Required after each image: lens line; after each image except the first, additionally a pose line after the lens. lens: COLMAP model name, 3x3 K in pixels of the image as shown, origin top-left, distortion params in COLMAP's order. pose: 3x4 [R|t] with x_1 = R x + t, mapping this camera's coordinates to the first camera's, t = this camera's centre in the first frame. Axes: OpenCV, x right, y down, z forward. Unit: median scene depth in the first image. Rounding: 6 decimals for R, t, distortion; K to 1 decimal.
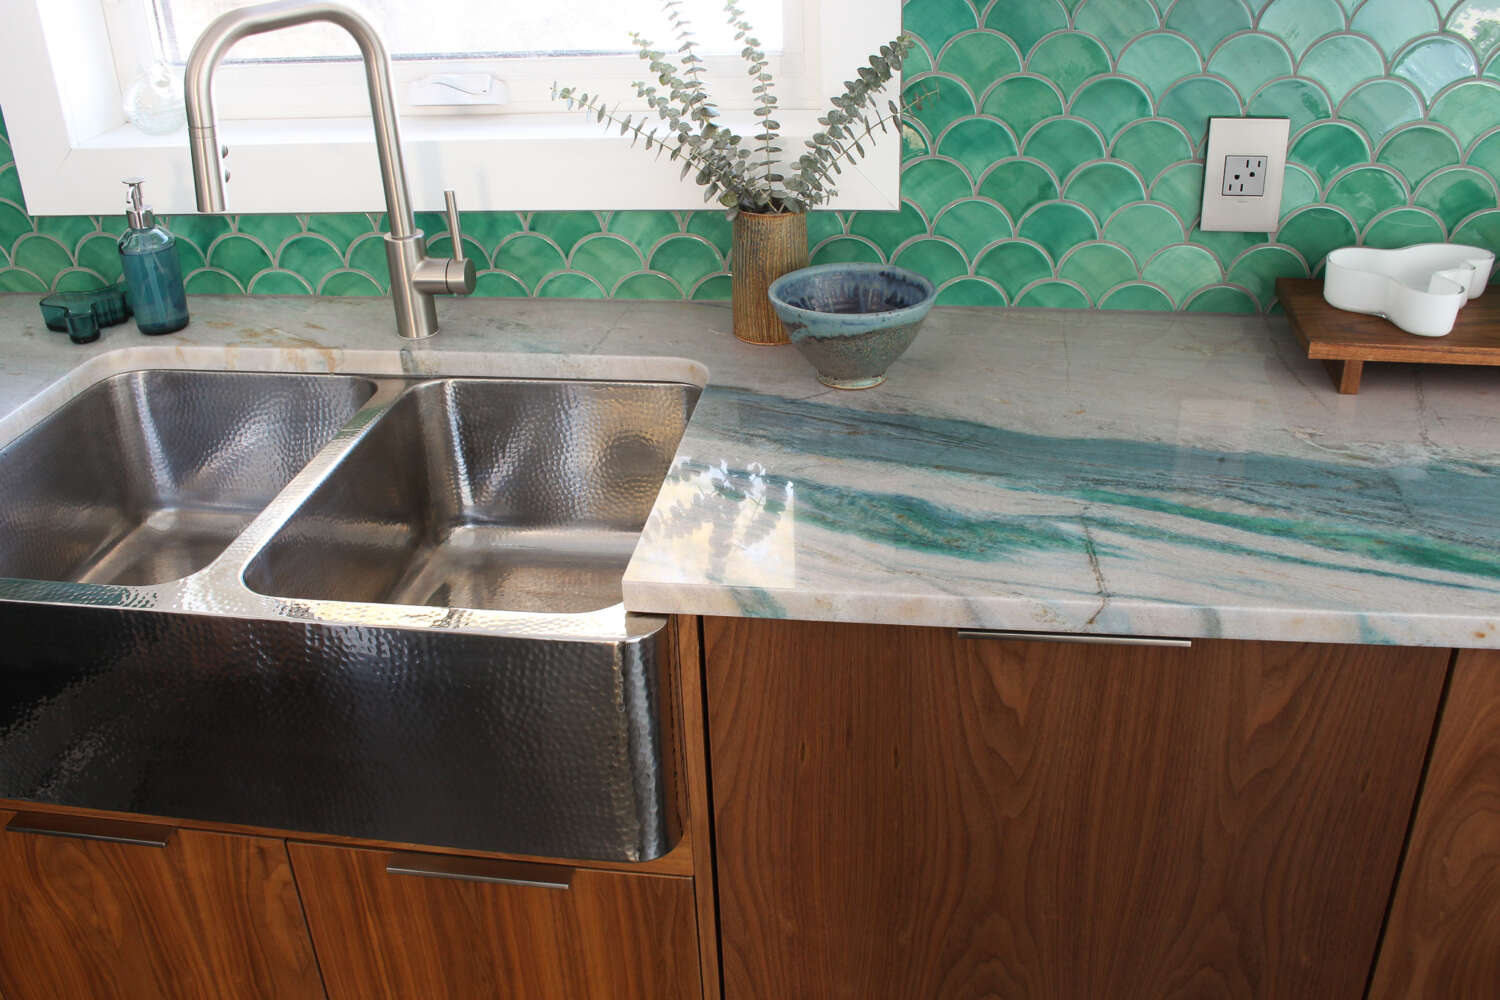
lens RADIAL K [[1385.4, 0, 750.0], [0, 1385.4, 500.0], [0, 0, 1]] dist [-0.149807, 0.134344]
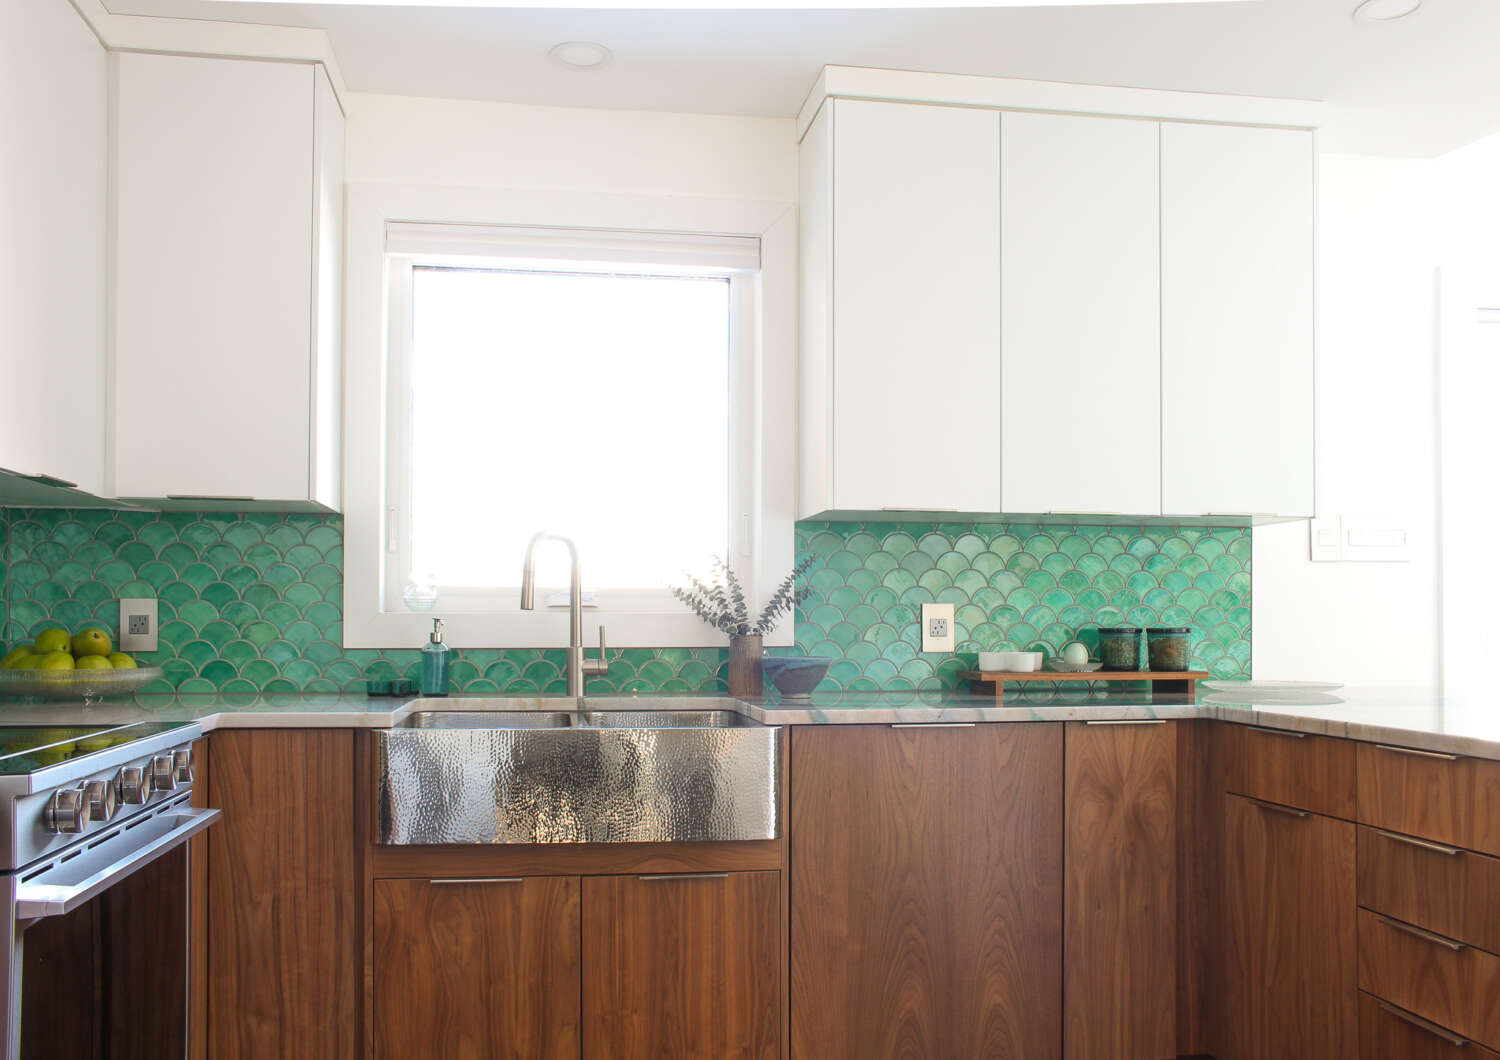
lens RADIAL K [[1277.0, 0, 730.2], [0, 1277.0, 627.3], [0, 0, 1]] dist [-0.026021, 0.002492]
pose [[0.956017, 0.035325, 0.291175, -0.654532], [0.104891, 0.885898, -0.451866, 0.757508], [-0.273913, 0.462534, 0.843228, -0.811852]]
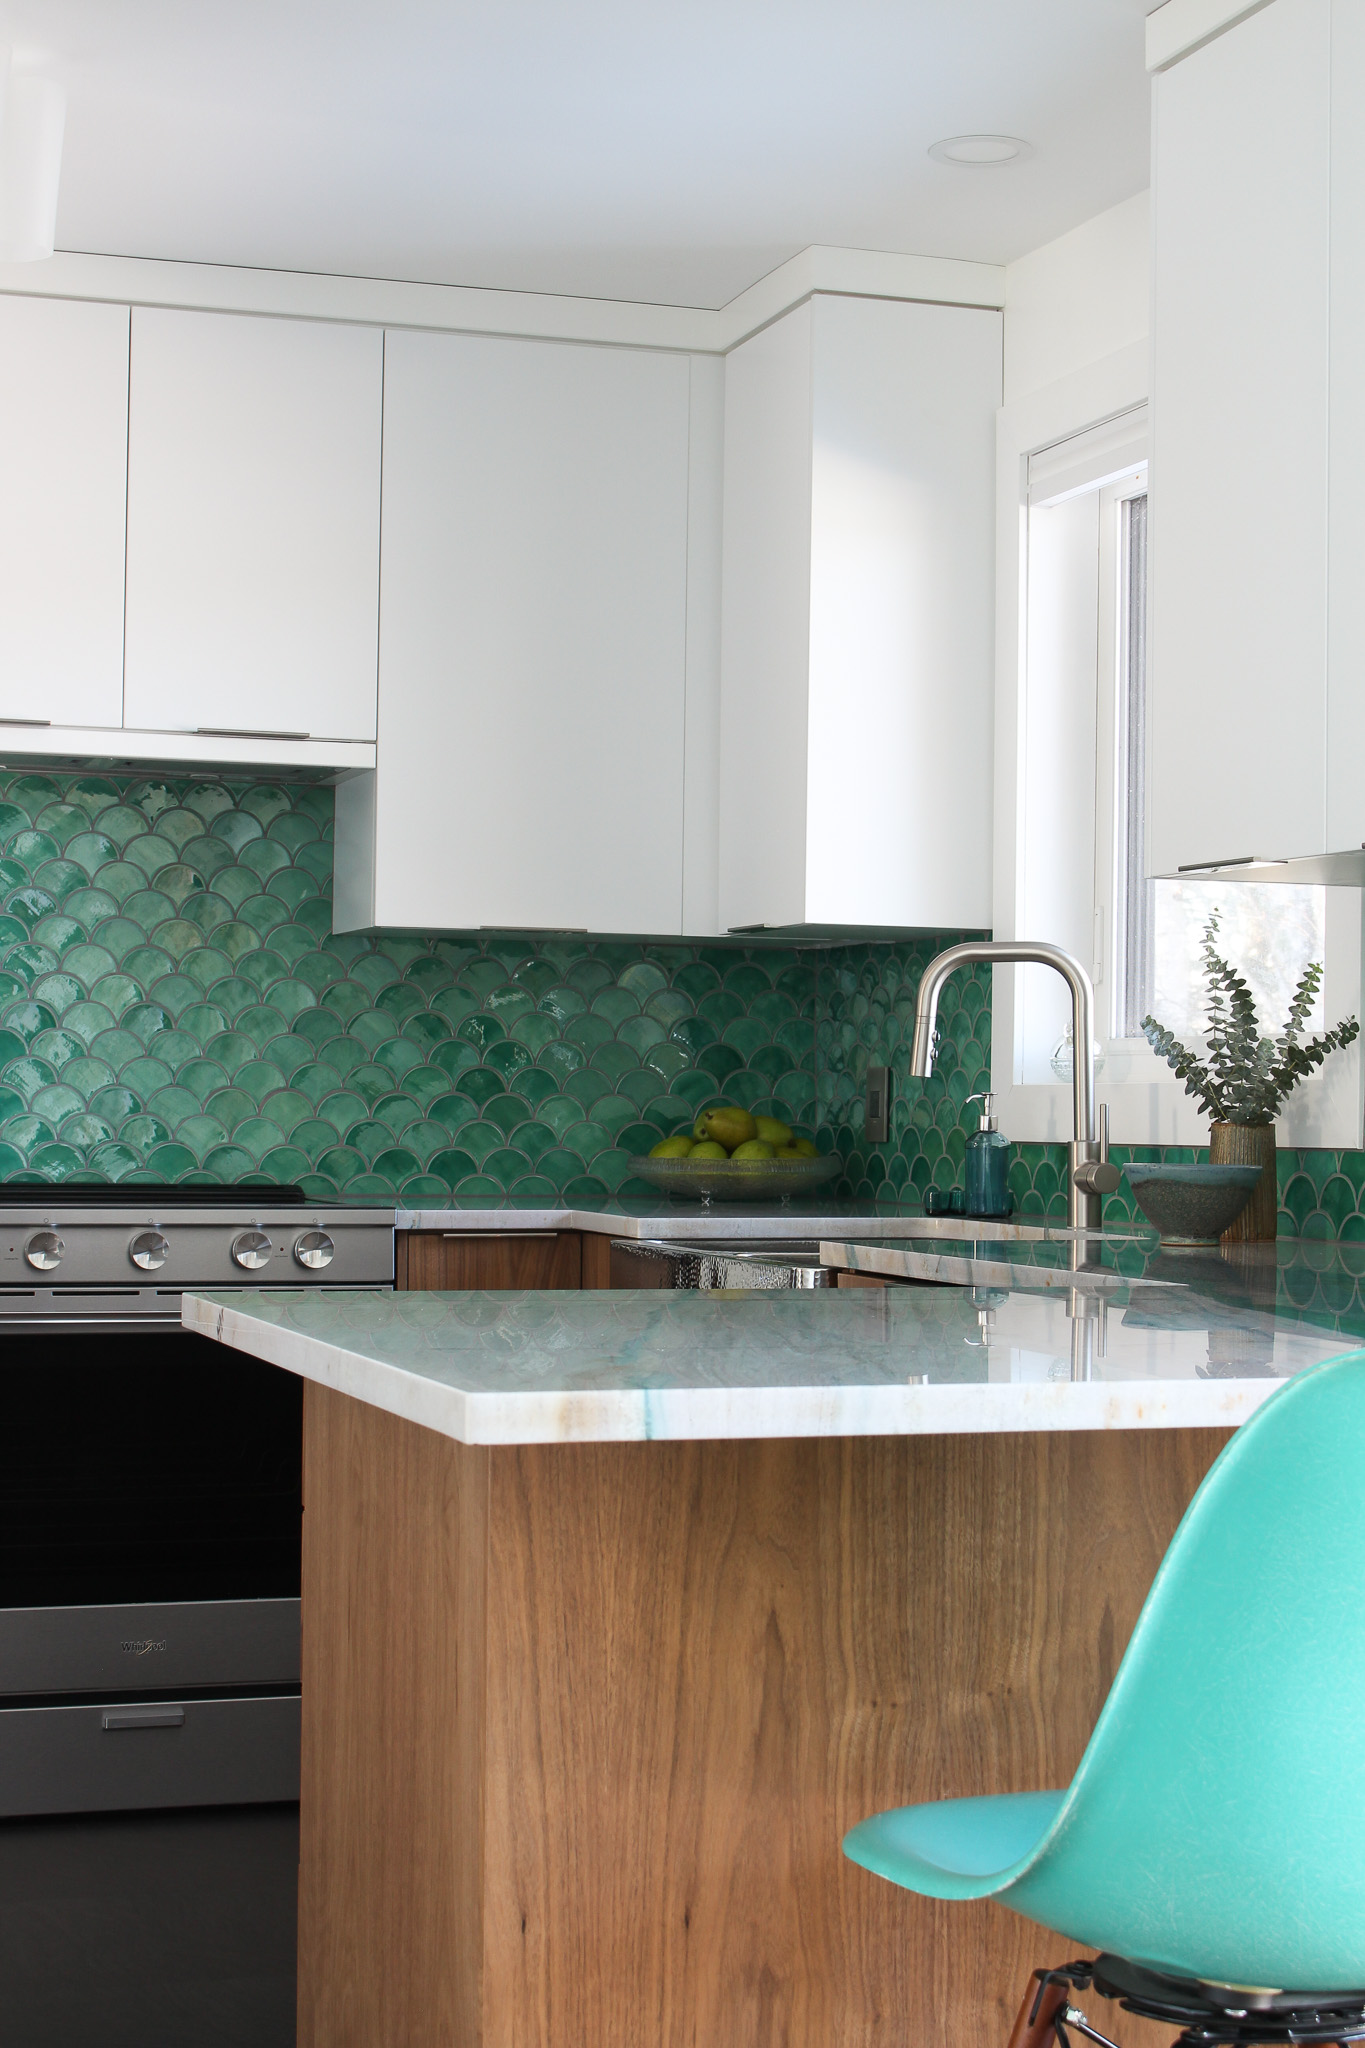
lens RADIAL K [[3254.7, 0, 682.5], [0, 3254.7, 1024.0], [0, 0, 1]] dist [-0.062895, 0.172985]
pose [[0.450811, 0.017017, -0.892457, 2.334729], [-0.438851, 0.874863, -0.204997, 0.499222], [0.777289, 0.484071, 0.401866, -0.524992]]
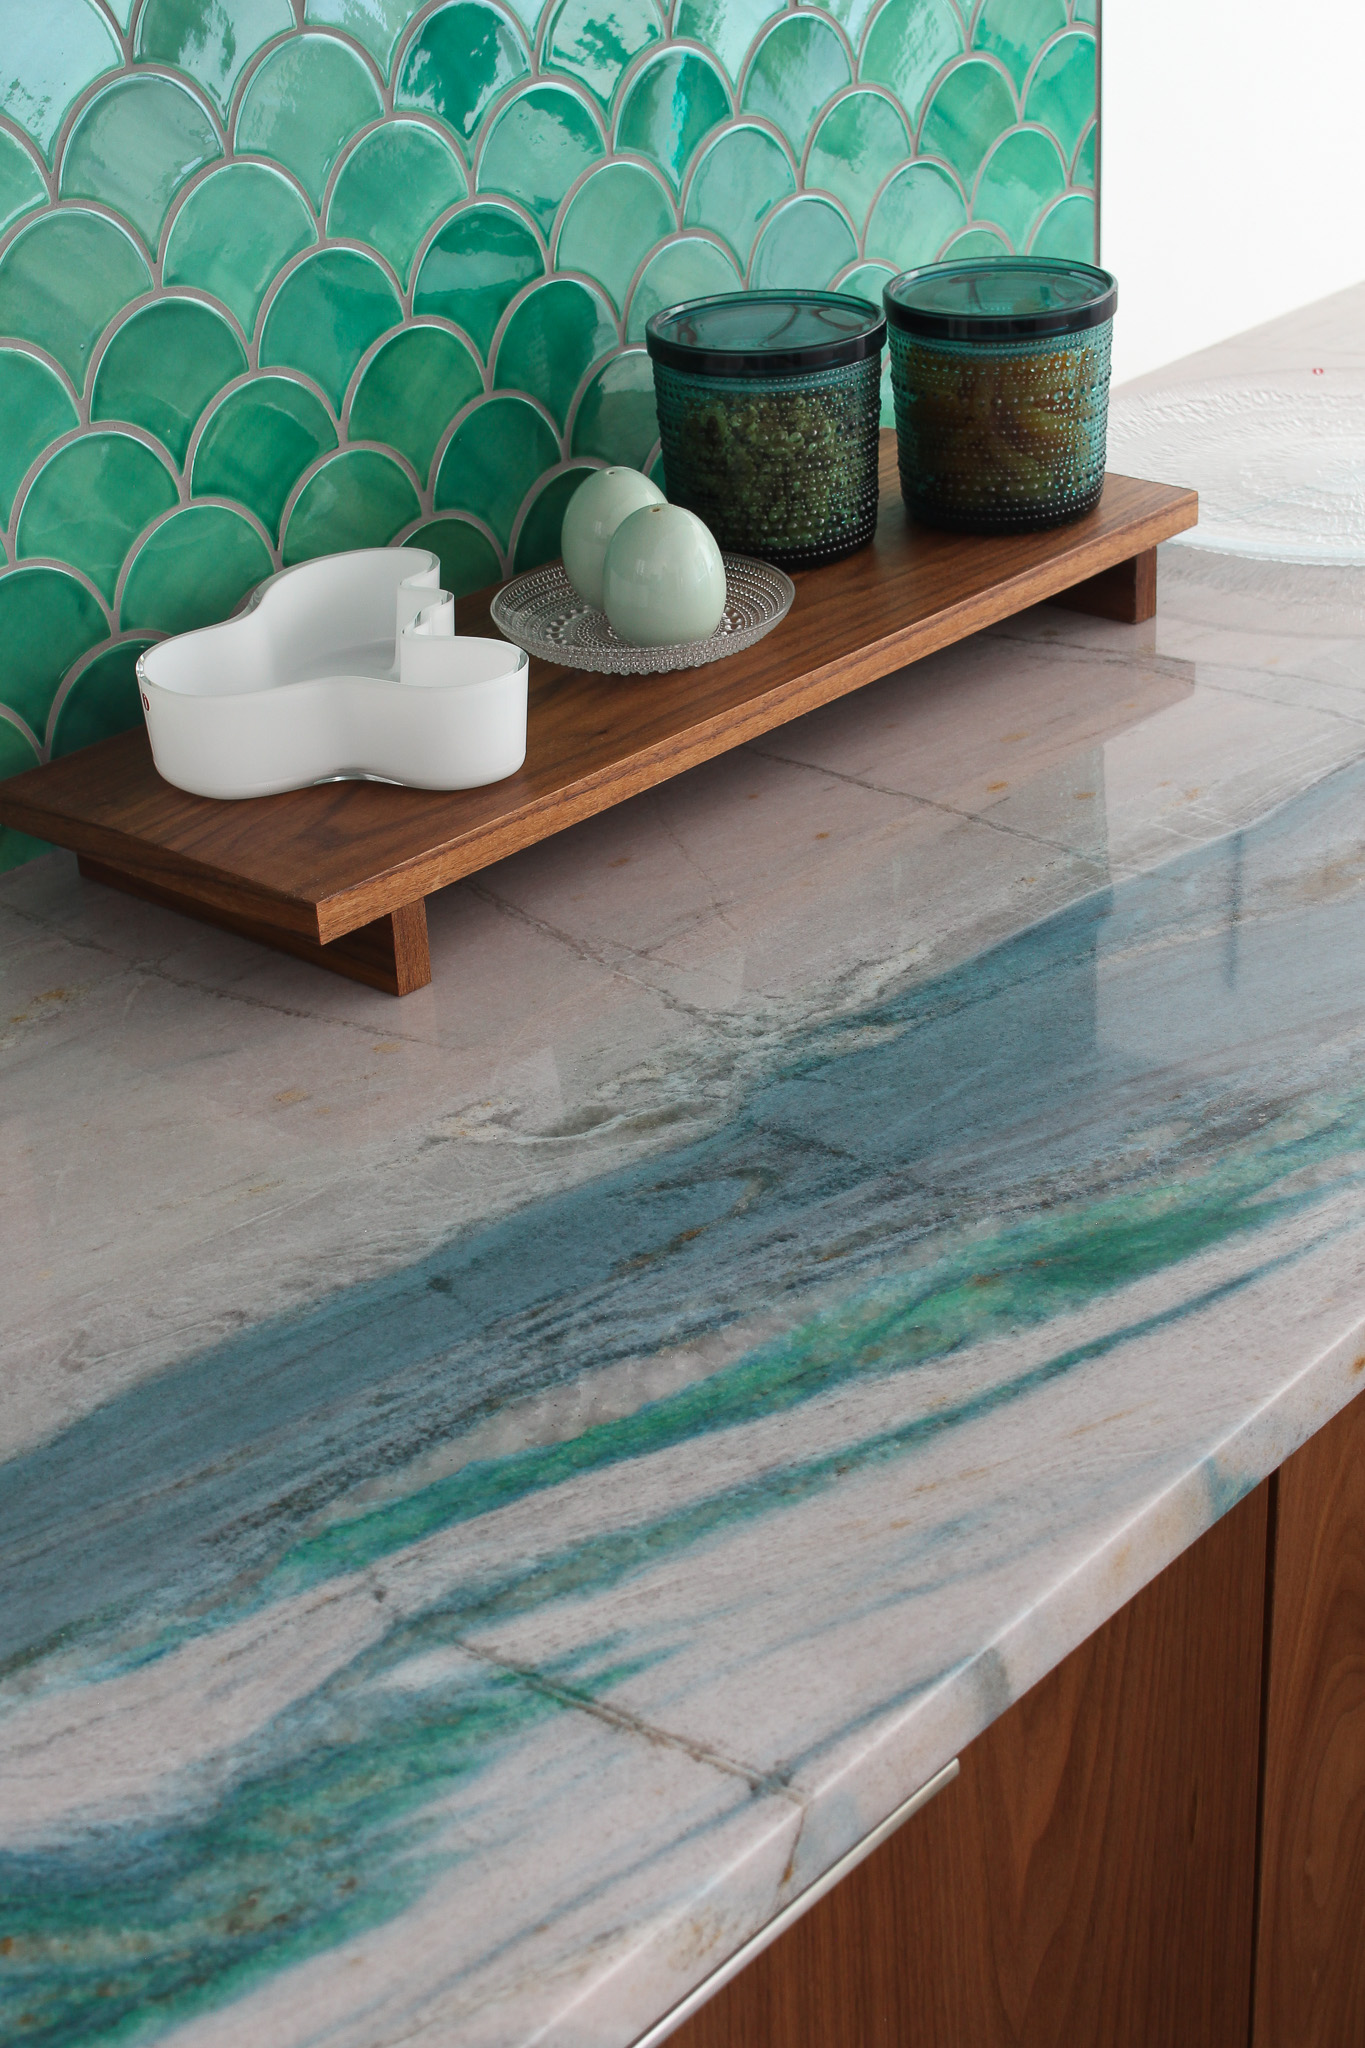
lens RADIAL K [[3198.0, 0, 682.5], [0, 3198.0, 1024.0], [0, 0, 1]] dist [-0.040732, 0.049315]
pose [[0.534785, -0.377834, 0.755809, -0.204328], [0.421589, 0.894486, 0.148858, -0.165567], [-0.732303, 0.239034, 0.637648, 0.342668]]
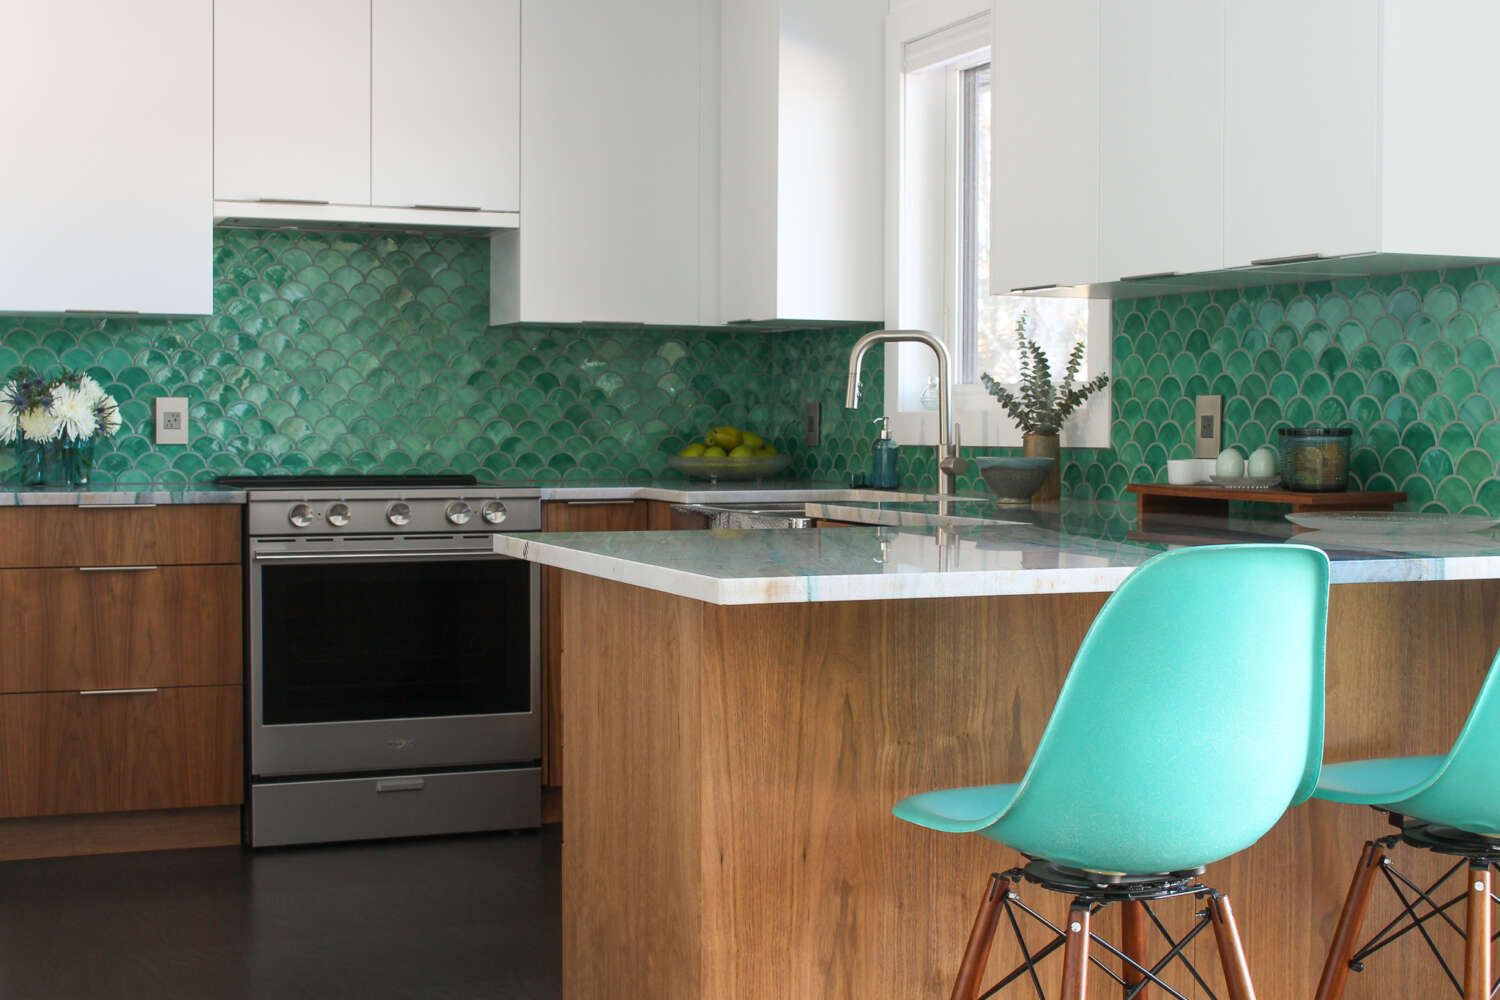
lens RADIAL K [[2059.6, 0, 750.0], [0, 2059.6, 500.0], [0, 0, 1]] dist [-0.081130, 0.086552]
pose [[0.507578, 0.067703, -0.858942, 2.522174], [-0.418346, 0.890876, -0.176995, 0.617490], [0.753227, 0.449174, 0.480512, -0.775622]]
